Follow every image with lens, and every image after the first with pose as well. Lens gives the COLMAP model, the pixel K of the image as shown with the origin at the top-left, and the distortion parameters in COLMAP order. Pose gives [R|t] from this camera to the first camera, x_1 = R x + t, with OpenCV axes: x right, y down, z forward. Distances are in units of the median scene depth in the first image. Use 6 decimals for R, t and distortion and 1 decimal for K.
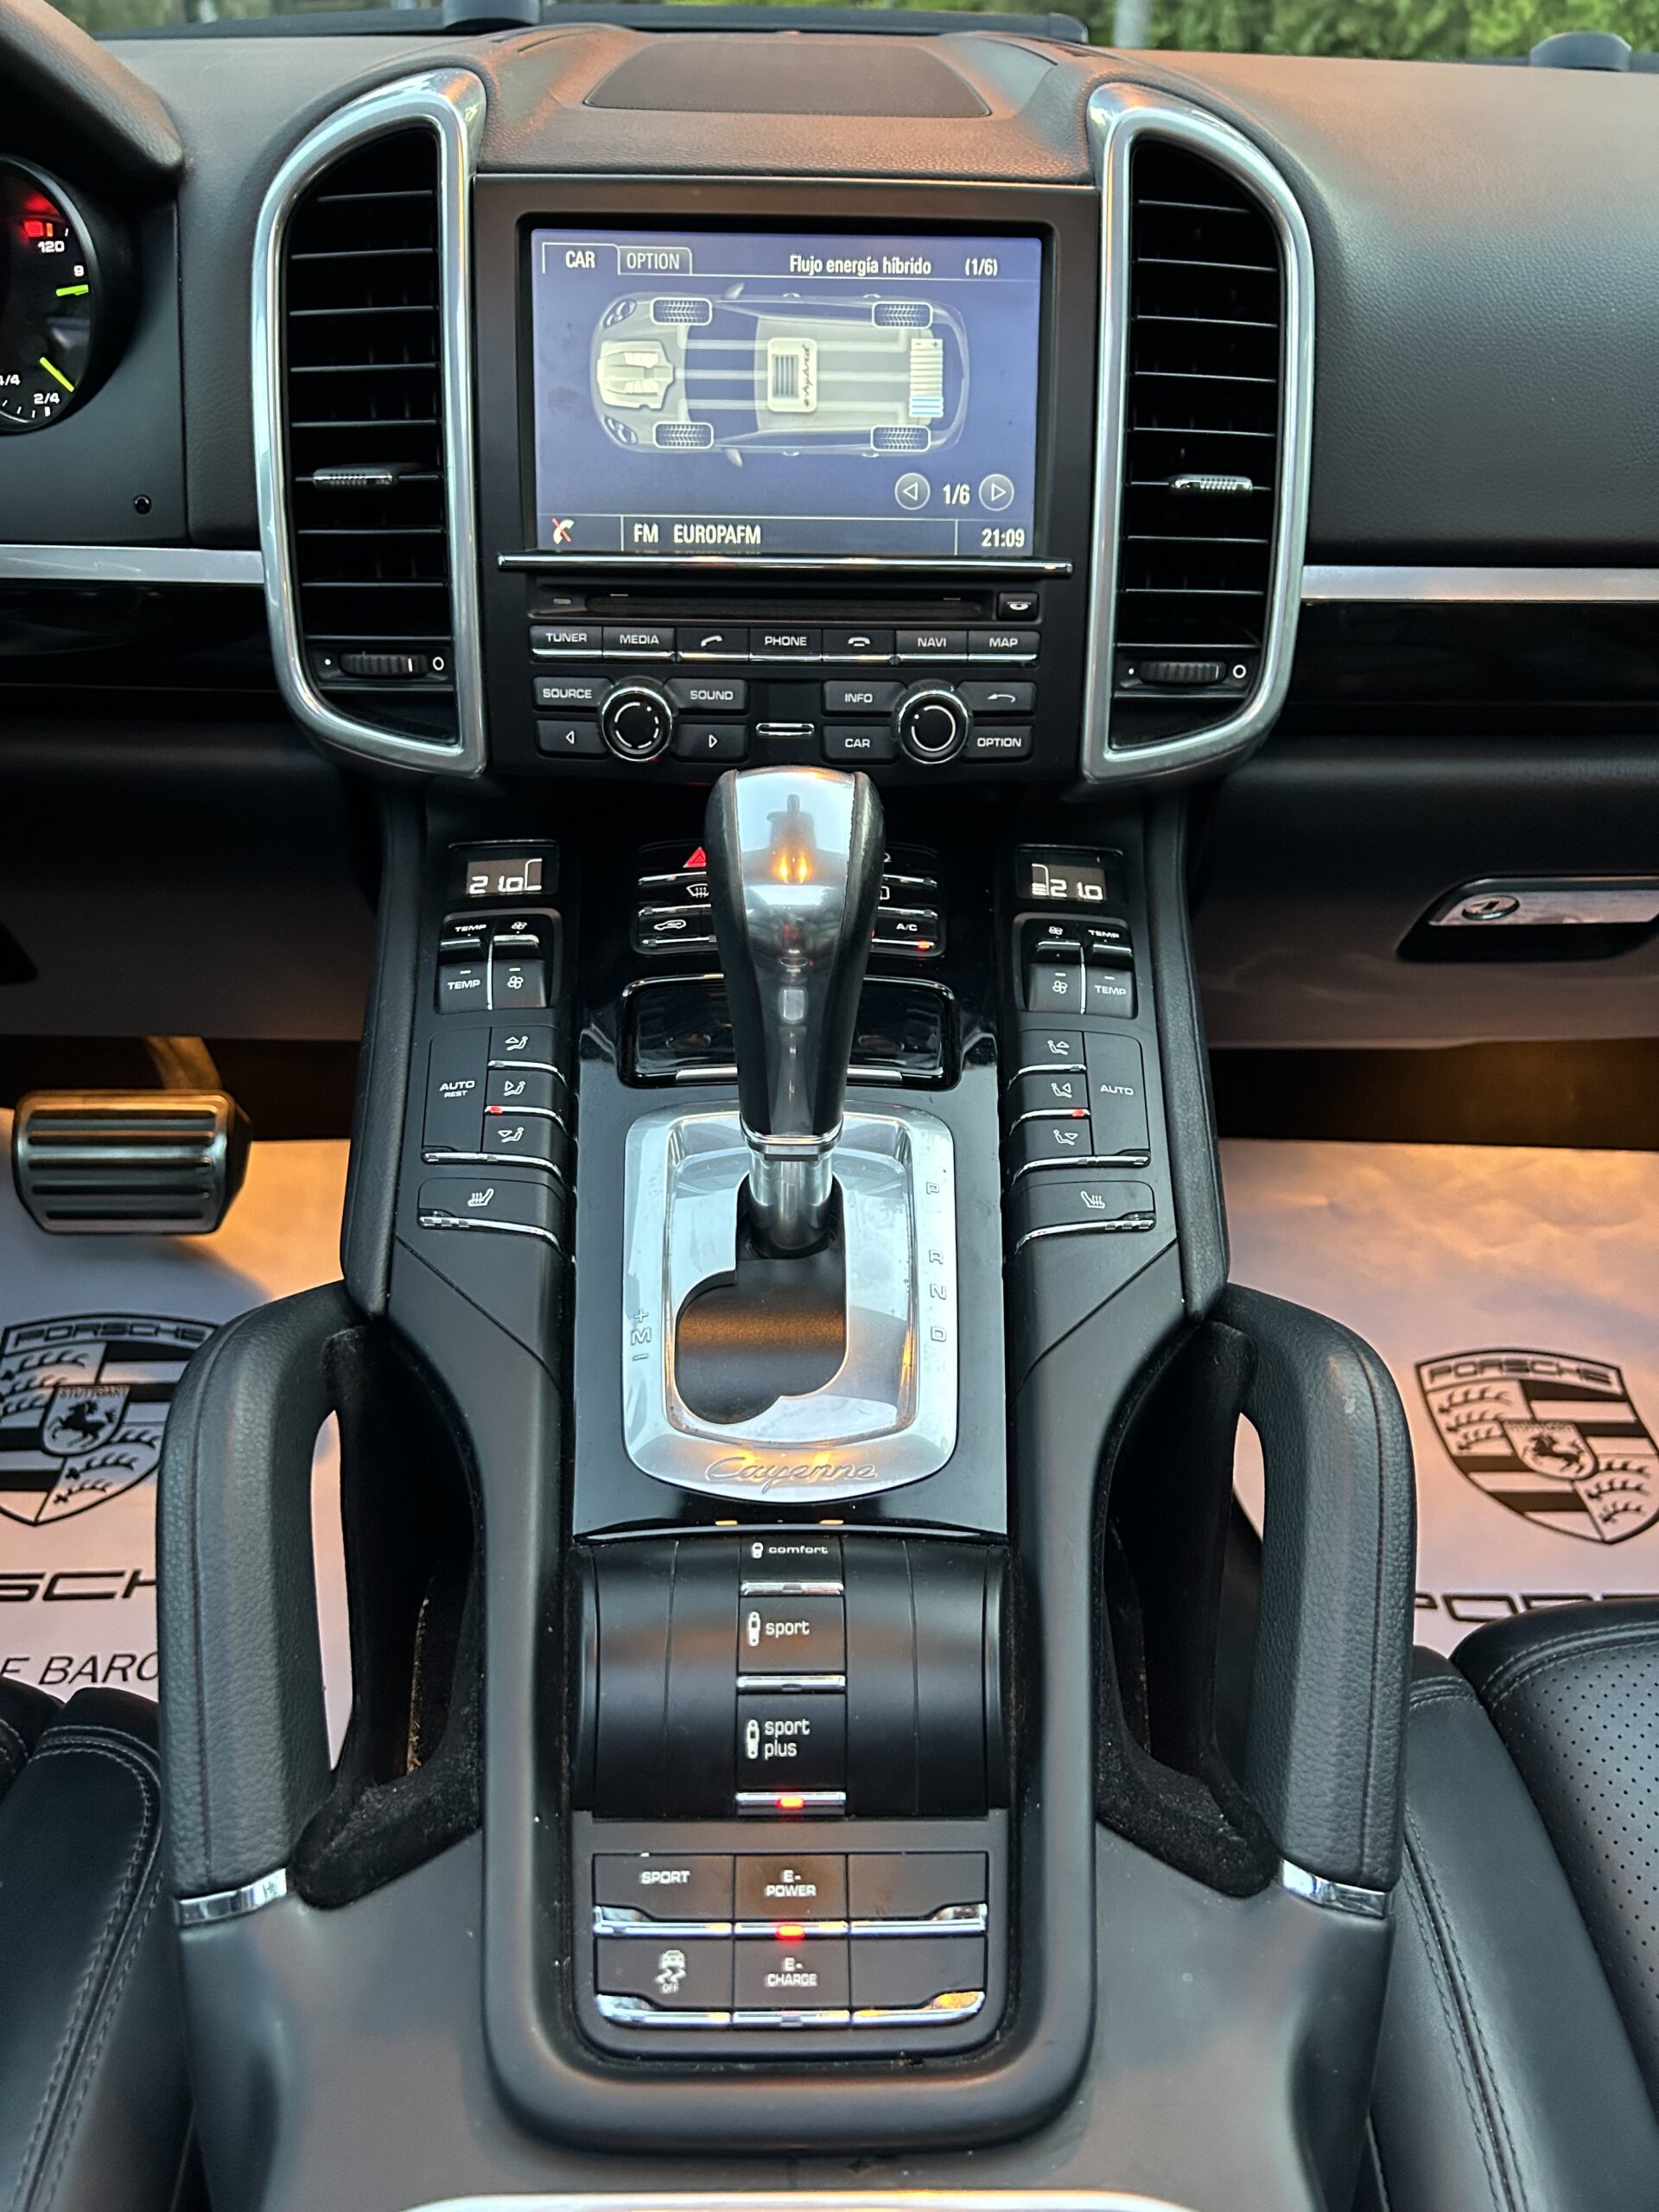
lens RADIAL K [[1696.1, 0, 802.1], [0, 1696.1, 1106.0], [0, 0, 1]] dist [0.000561, 0.009425]
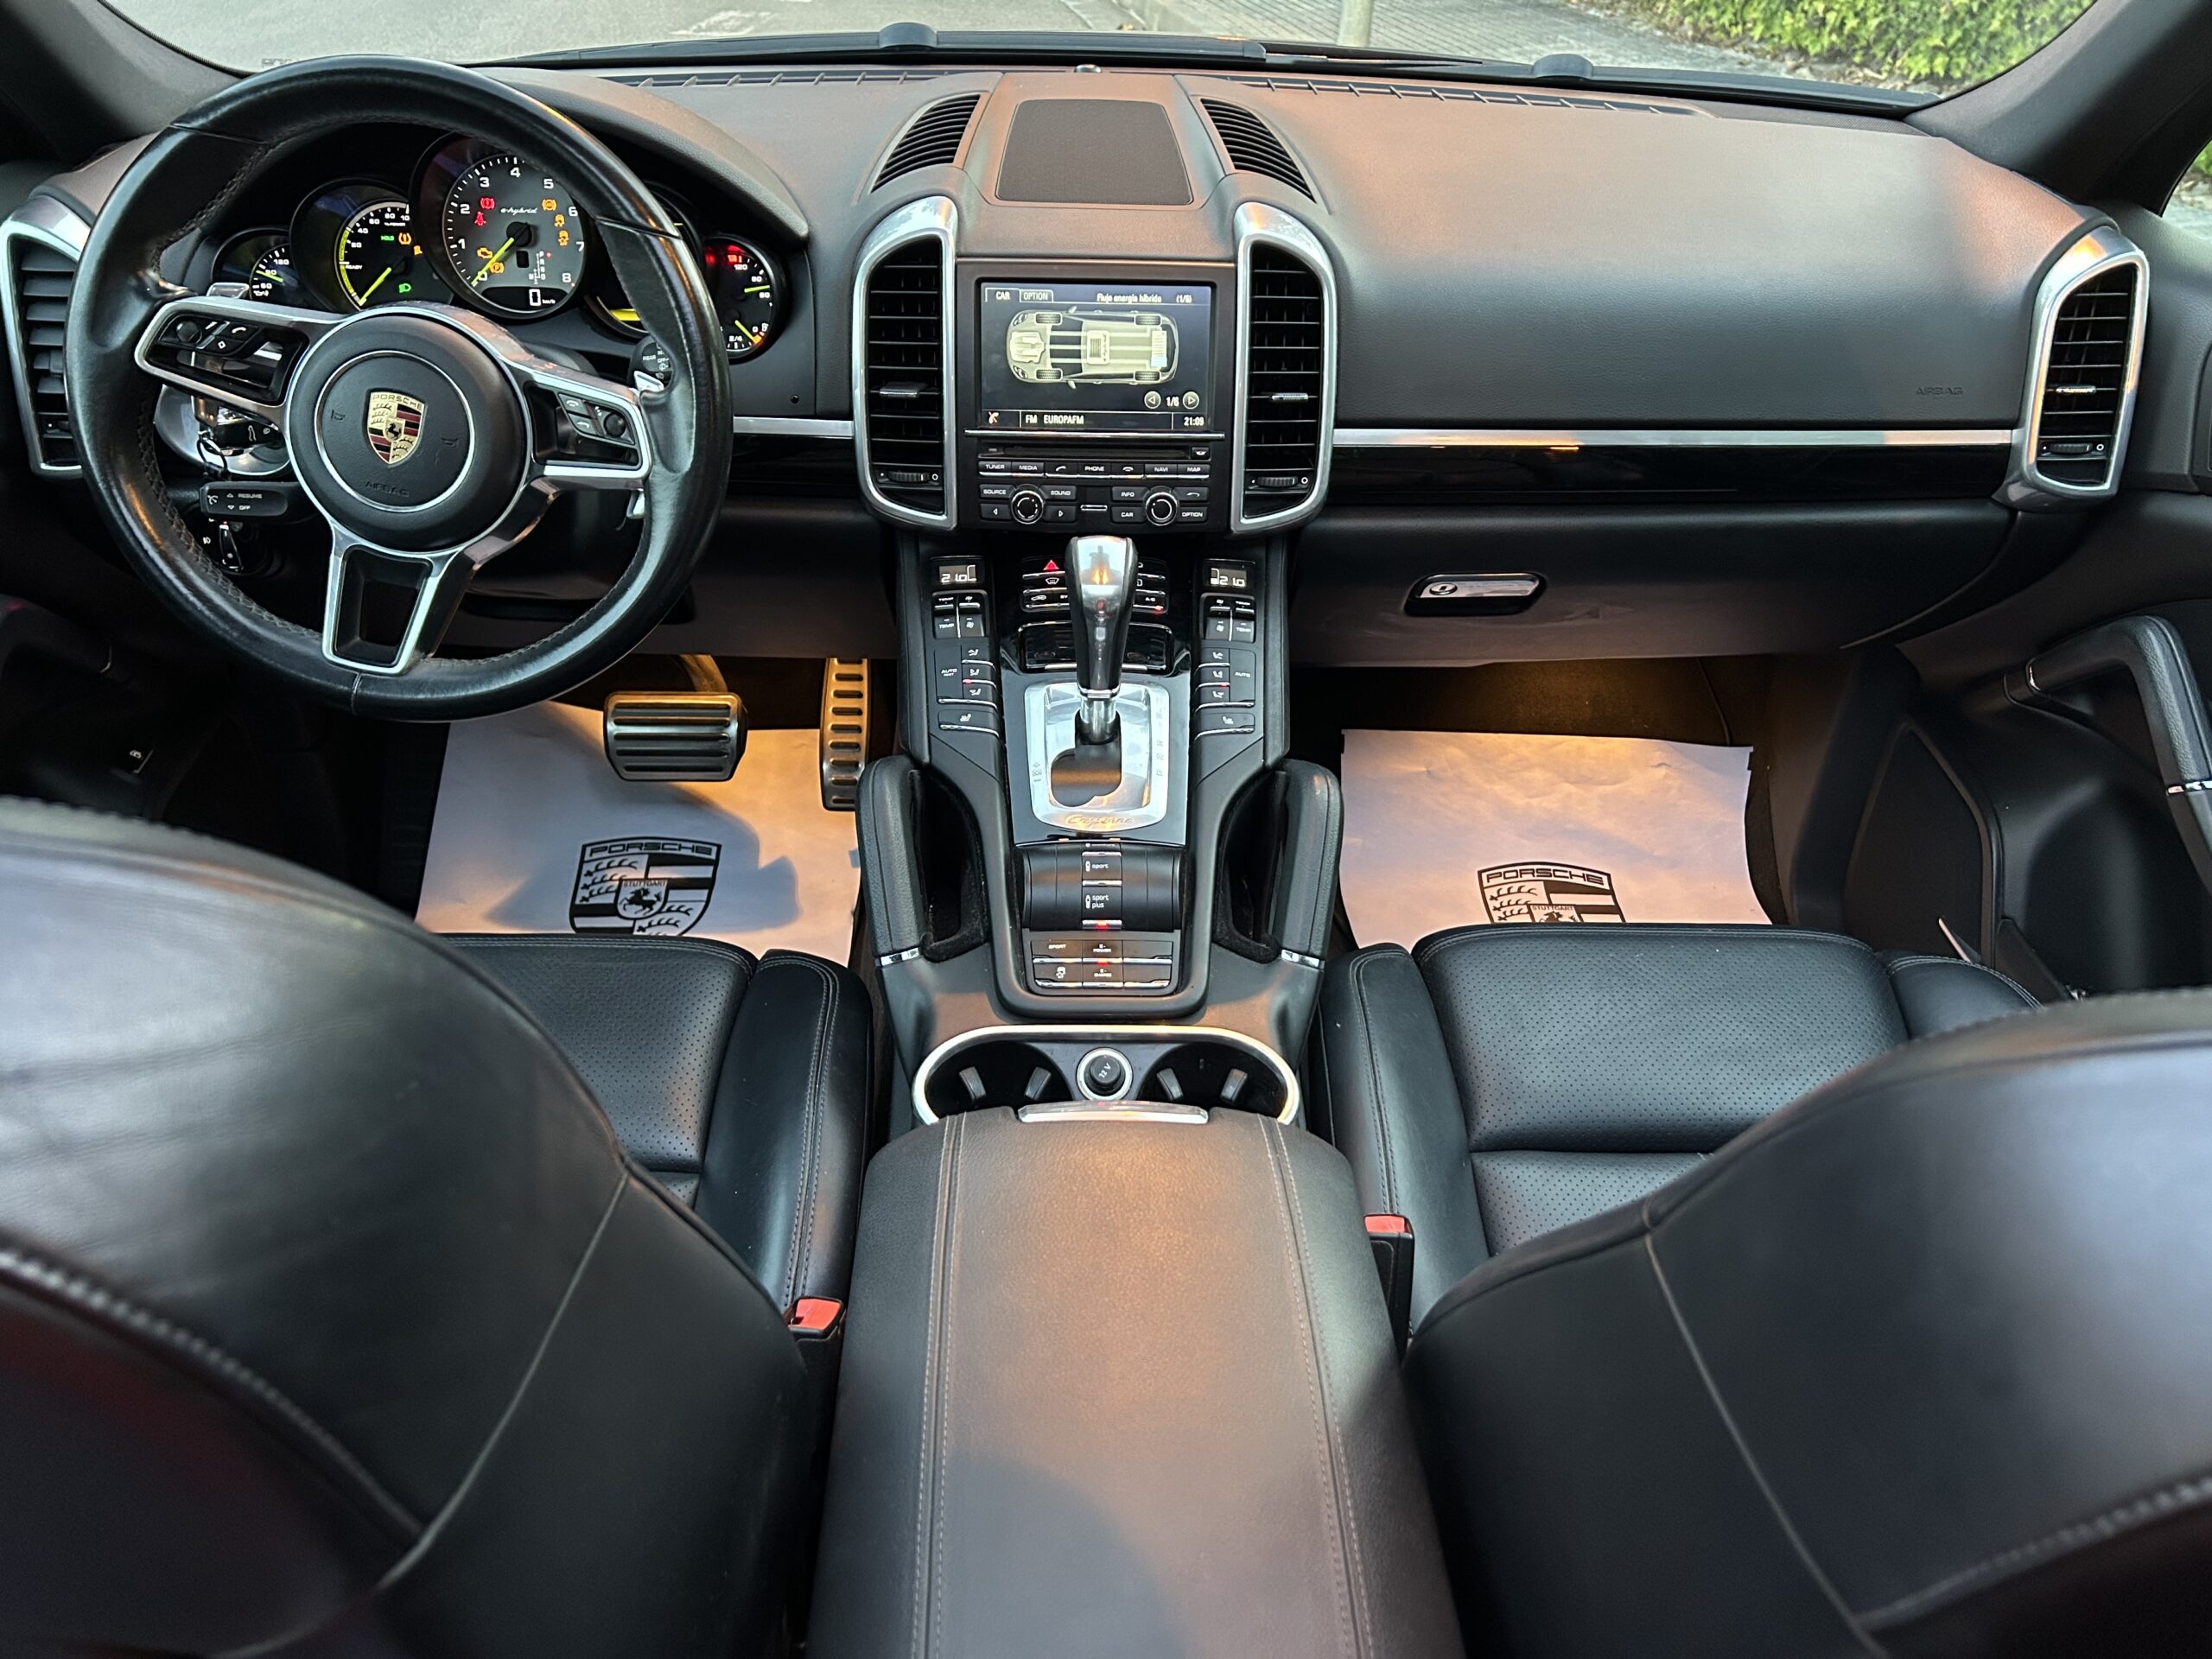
lens RADIAL K [[1706.8, 0, 1106.0], [0, 1706.8, 829.5], [0, 0, 1]] dist [0.086615, -0.107588]
pose [[0.999761, 0.001640, 0.021821, -0.042760], [-0.002578, 0.999071, 0.043019, 0.095783], [-0.021730, -0.043065, 0.998836, -1.223168]]
